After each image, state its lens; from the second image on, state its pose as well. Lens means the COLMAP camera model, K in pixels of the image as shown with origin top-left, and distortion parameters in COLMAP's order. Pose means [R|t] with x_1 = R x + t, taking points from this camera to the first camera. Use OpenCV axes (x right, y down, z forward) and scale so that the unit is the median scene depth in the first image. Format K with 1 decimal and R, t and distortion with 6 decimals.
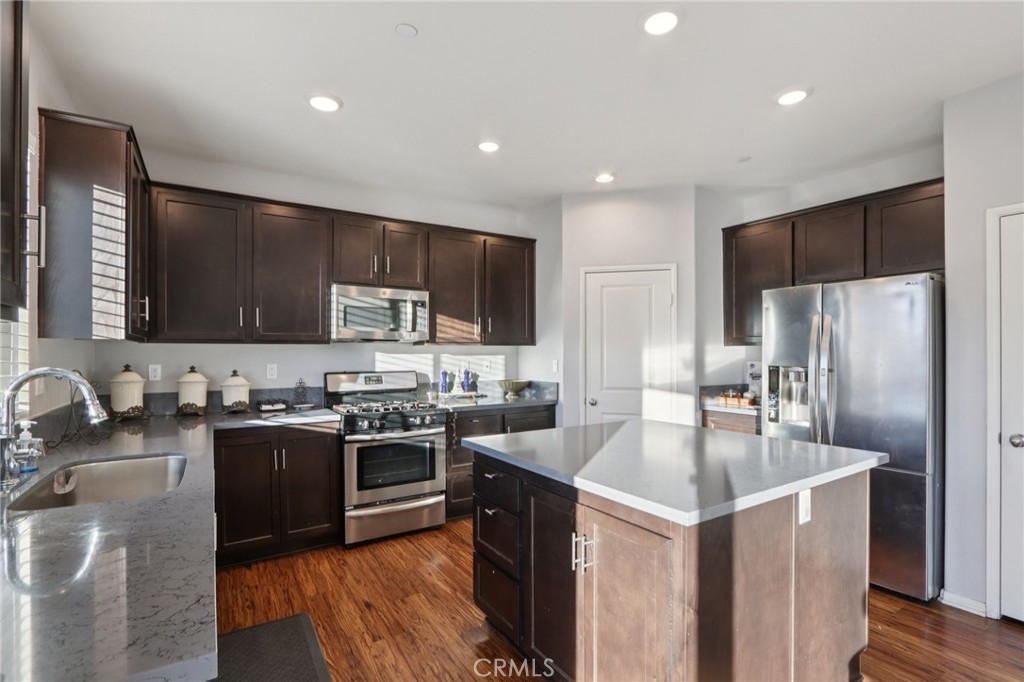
lens RADIAL K [[468.9, 0, 512.0], [0, 468.9, 341.0], [0, 0, 1]] dist [-0.015825, 0.000212]
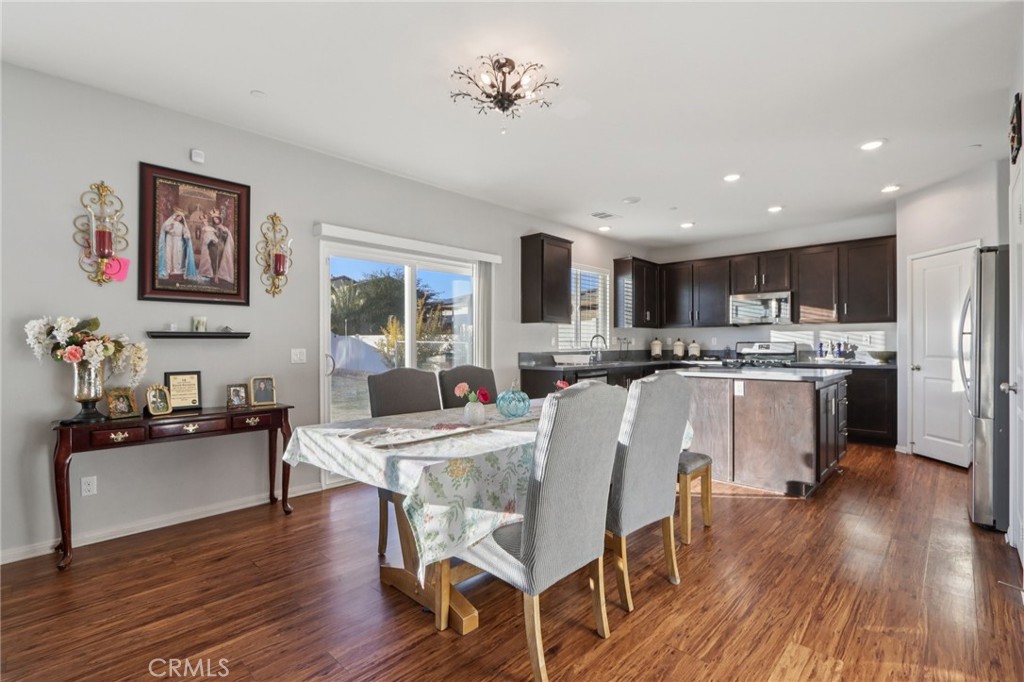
lens RADIAL K [[468.9, 0, 512.0], [0, 468.9, 341.0], [0, 0, 1]] dist [-0.015825, 0.000212]
pose [[0.237213, -0.008759, -0.971418, 1.128571], [0.019538, 0.999800, -0.004244, 0.049640], [0.971261, -0.017973, 0.237337, -0.292282]]
